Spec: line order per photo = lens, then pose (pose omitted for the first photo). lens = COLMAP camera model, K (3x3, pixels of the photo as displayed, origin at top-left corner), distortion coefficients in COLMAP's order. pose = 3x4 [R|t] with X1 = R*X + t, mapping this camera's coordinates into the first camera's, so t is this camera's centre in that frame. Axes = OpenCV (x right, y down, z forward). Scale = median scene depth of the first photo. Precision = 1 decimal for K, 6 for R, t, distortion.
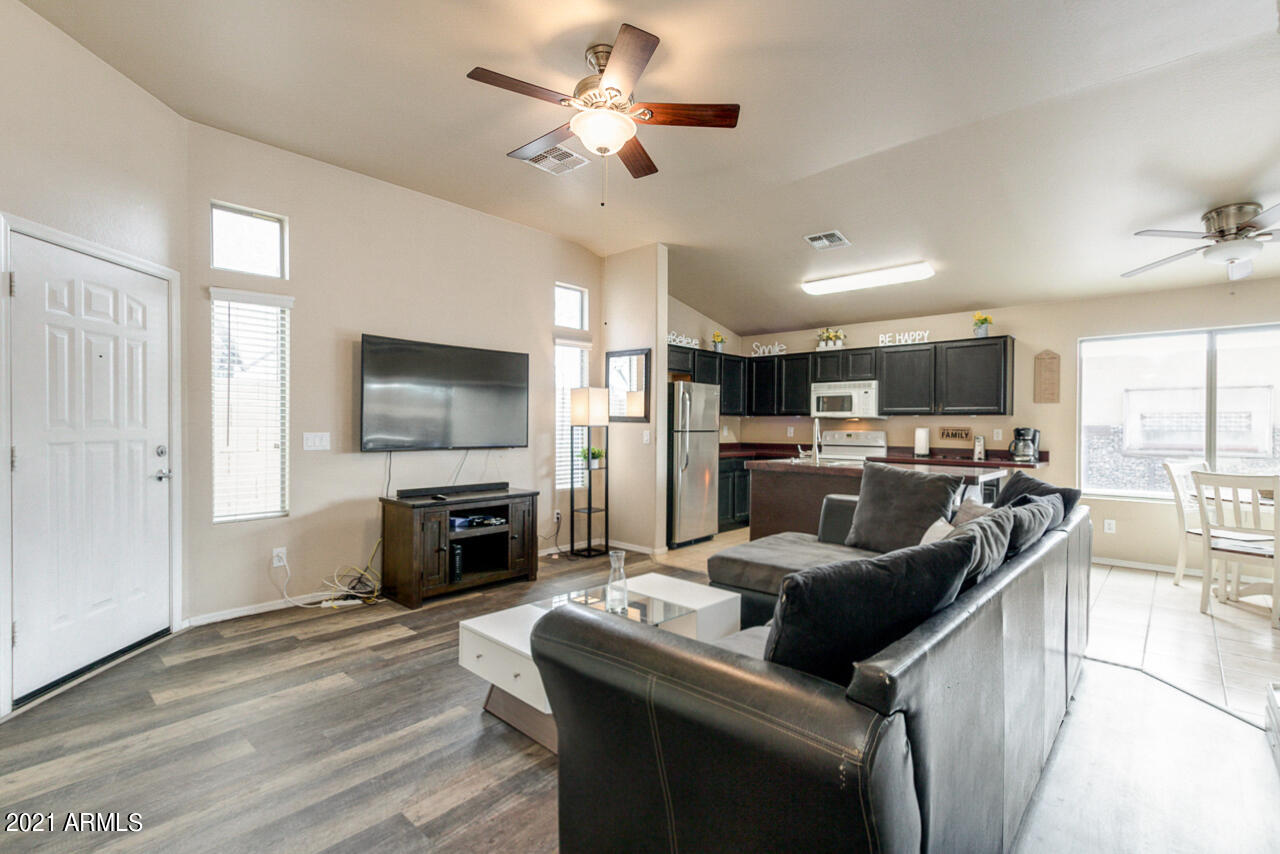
lens RADIAL K [[588.9, 0, 640.0], [0, 588.9, 427.0], [0, 0, 1]] dist [0.002754, 0.000199]
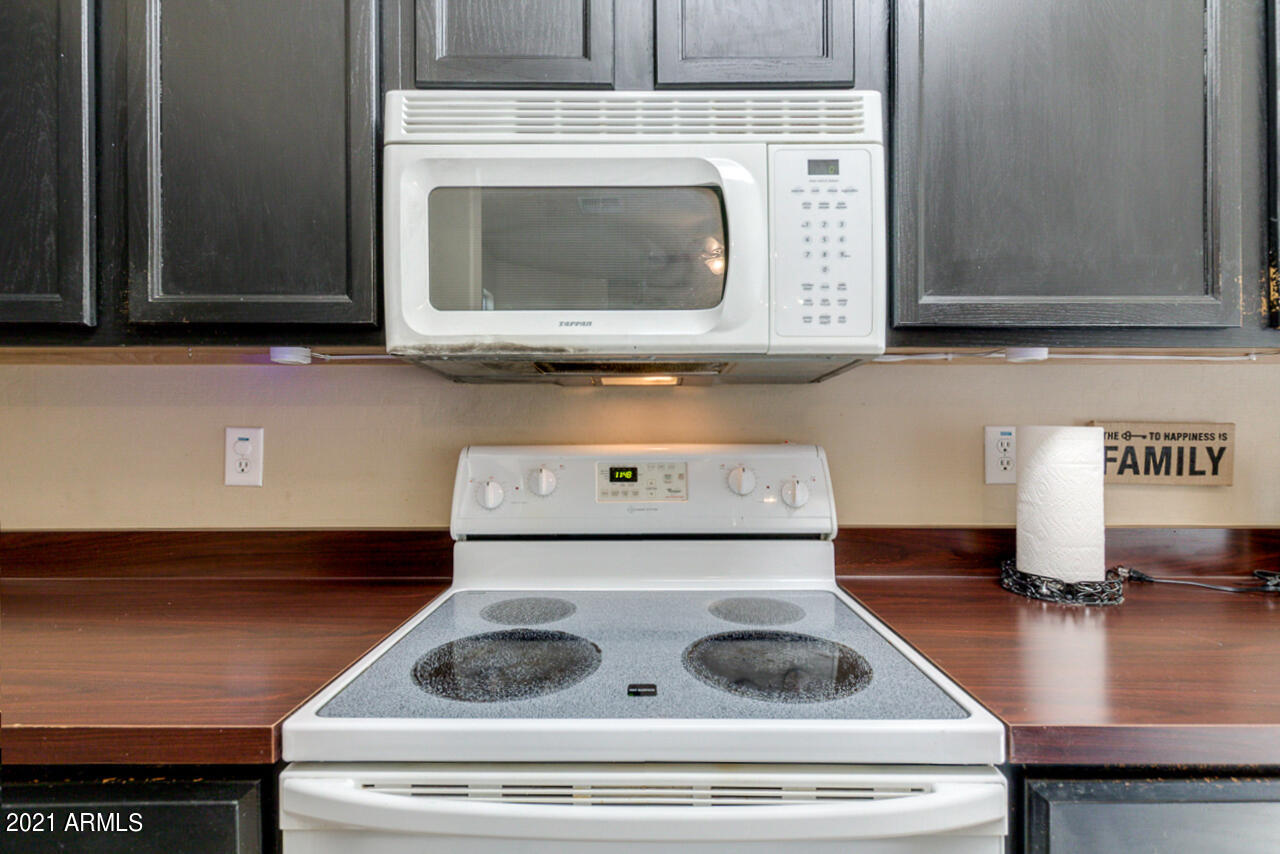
lens RADIAL K [[616.7, 0, 640.0], [0, 616.7, 427.0], [0, 0, 1]] dist [0.001546, 0.000143]
pose [[0.736286, -0.011243, 0.676578, 0.265763], [0.007096, 0.999935, 0.008895, -0.000428], [-0.676634, -0.001748, 0.736318, 0.958142]]
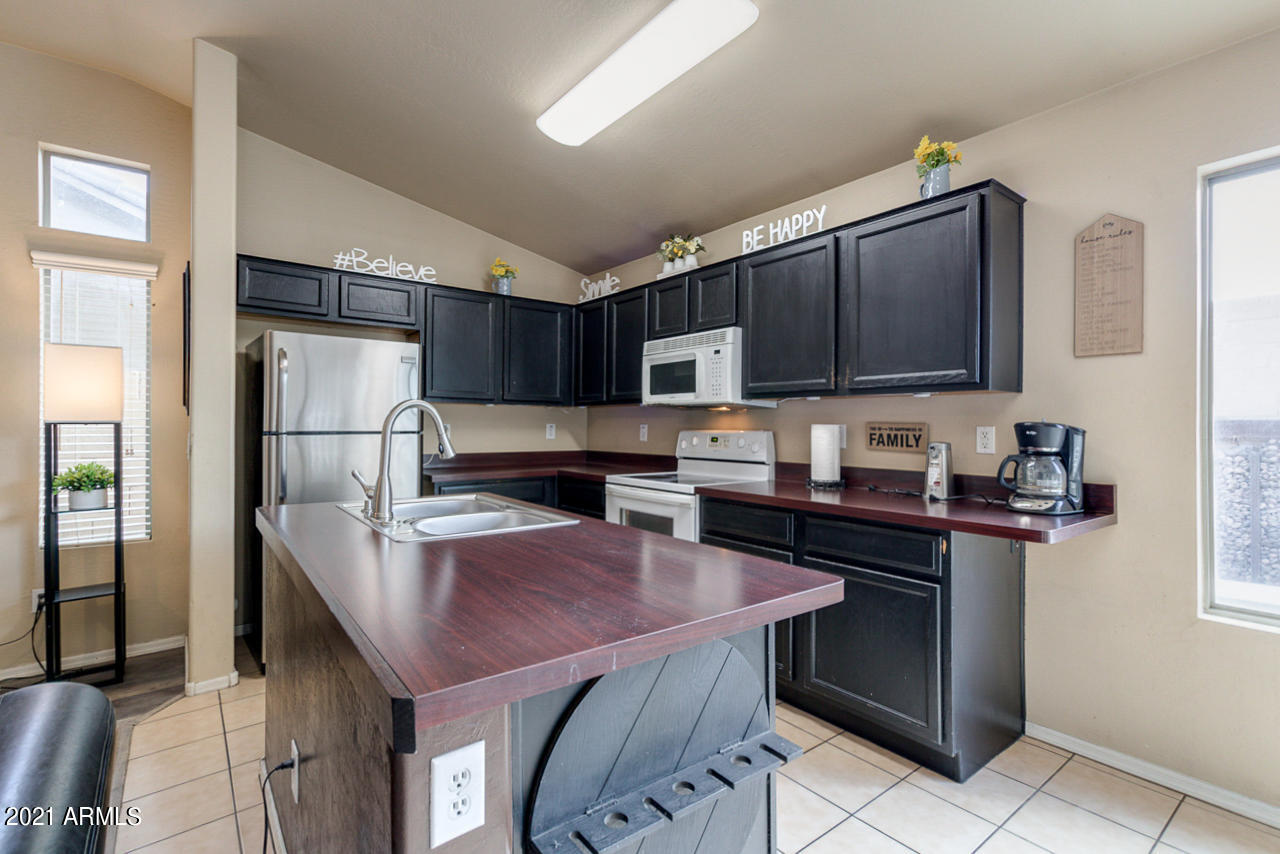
lens RADIAL K [[588.9, 0, 640.0], [0, 588.9, 427.0], [0, 0, 1]] dist [0.002754, 0.000199]
pose [[0.984938, -0.003601, -0.172873, 0.419887], [0.004139, 0.999988, 0.002751, 0.001993], [0.172861, -0.003425, 0.984940, 0.527299]]
